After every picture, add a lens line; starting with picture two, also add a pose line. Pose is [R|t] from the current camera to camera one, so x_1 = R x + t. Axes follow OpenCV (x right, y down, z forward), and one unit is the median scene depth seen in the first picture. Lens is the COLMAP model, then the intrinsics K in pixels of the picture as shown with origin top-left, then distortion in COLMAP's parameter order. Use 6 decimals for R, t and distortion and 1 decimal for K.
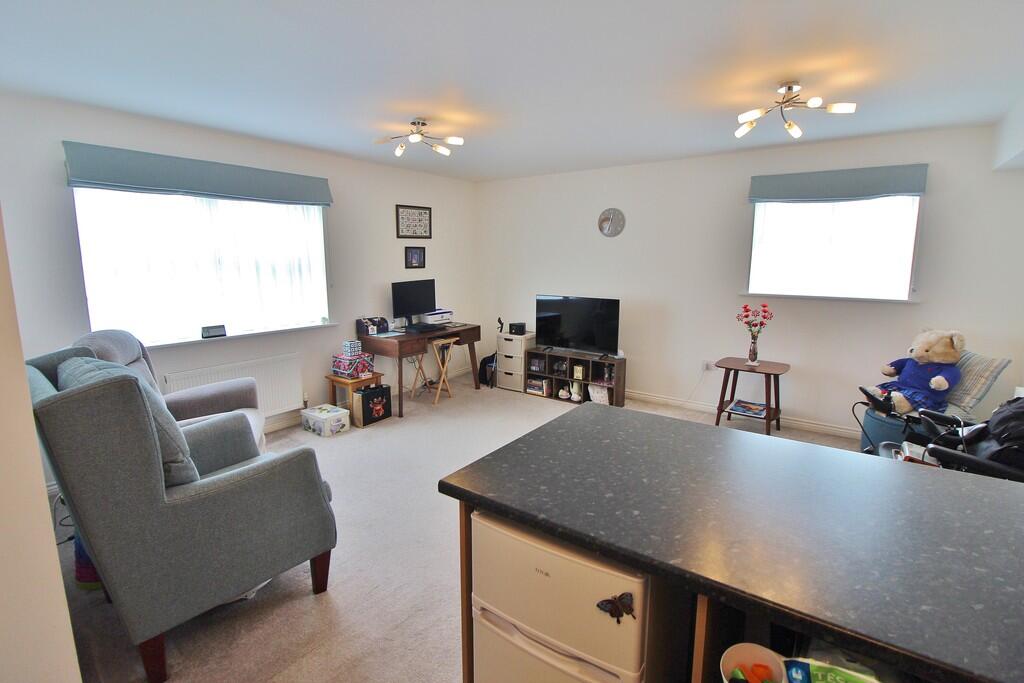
lens RADIAL K [[478.3, 0, 512.6], [0, 478.3, 336.1], [0, 0, 1]] dist [0.000417, -0.012764]
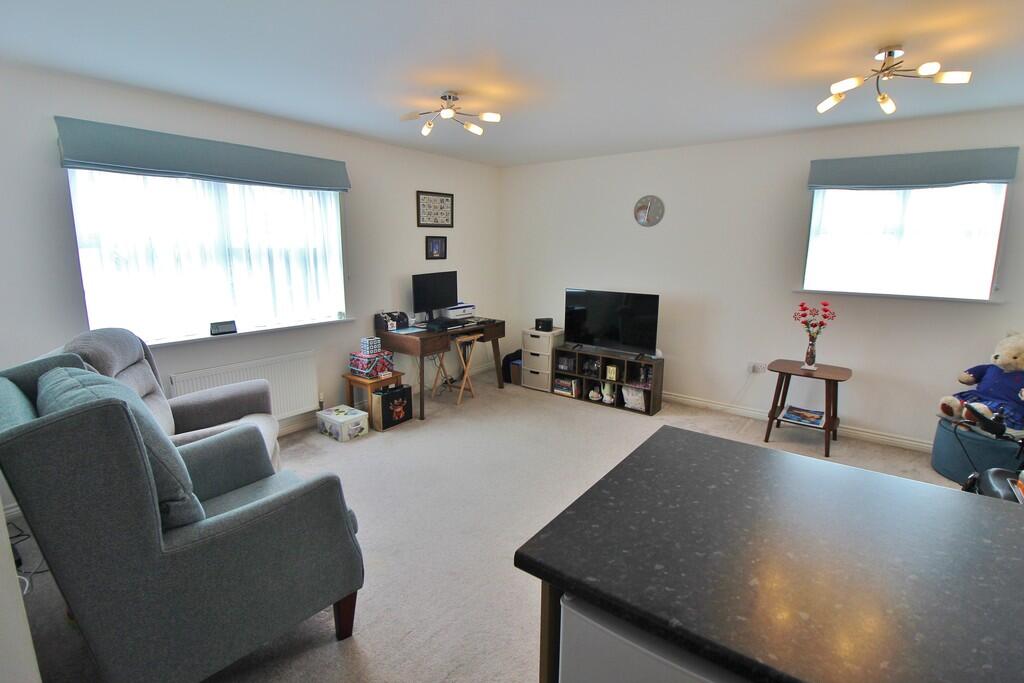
lens RADIAL K [[478.3, 0, 512.6], [0, 478.3, 336.1], [0, 0, 1]] dist [0.000417, -0.012764]
pose [[0.999808, 0.008912, -0.017445, -0.048408], [-0.008528, 0.999723, 0.021949, -0.017585], [0.017636, -0.021796, 0.999607, 0.083322]]
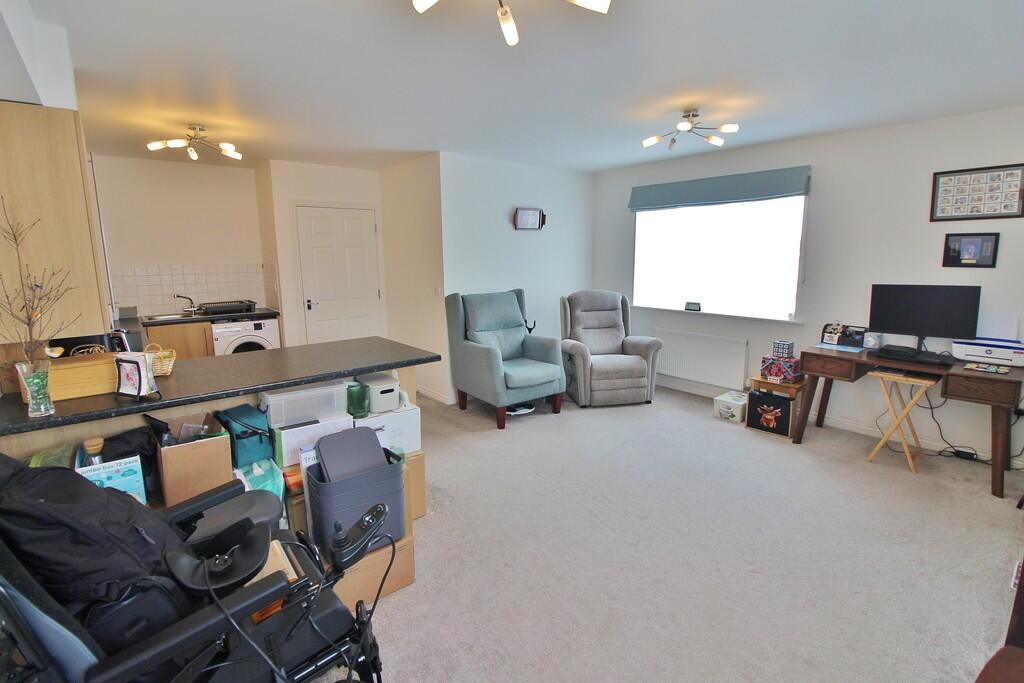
lens RADIAL K [[483.5, 0, 514.4], [0, 483.5, 329.4], [0, 0, 1]] dist [0.002414, -0.011926]
pose [[-0.257675, 0.154595, -0.953784, 0.757768], [-0.147647, 0.969225, 0.196986, -0.131814], [0.954884, 0.191581, -0.226920, 0.787587]]
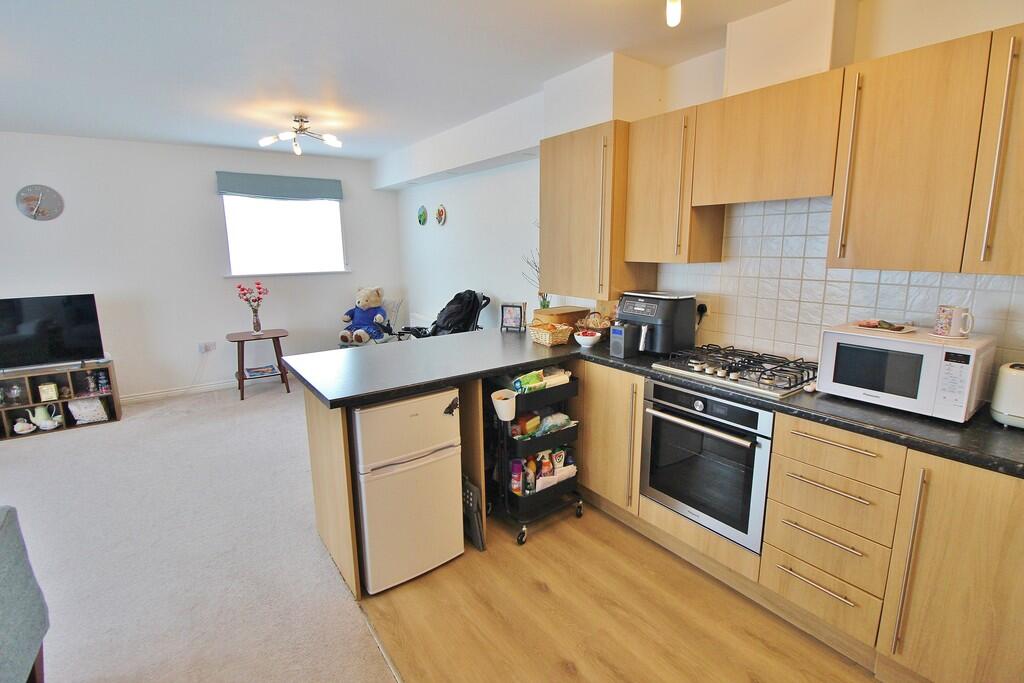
lens RADIAL K [[483.5, 0, 514.4], [0, 483.5, 329.4], [0, 0, 1]] dist [0.002414, -0.011926]
pose [[0.323274, -0.171765, 0.930586, -0.407628], [0.166201, 0.978409, 0.122856, 0.006433], [-0.931596, 0.114948, 0.344842, -0.003575]]
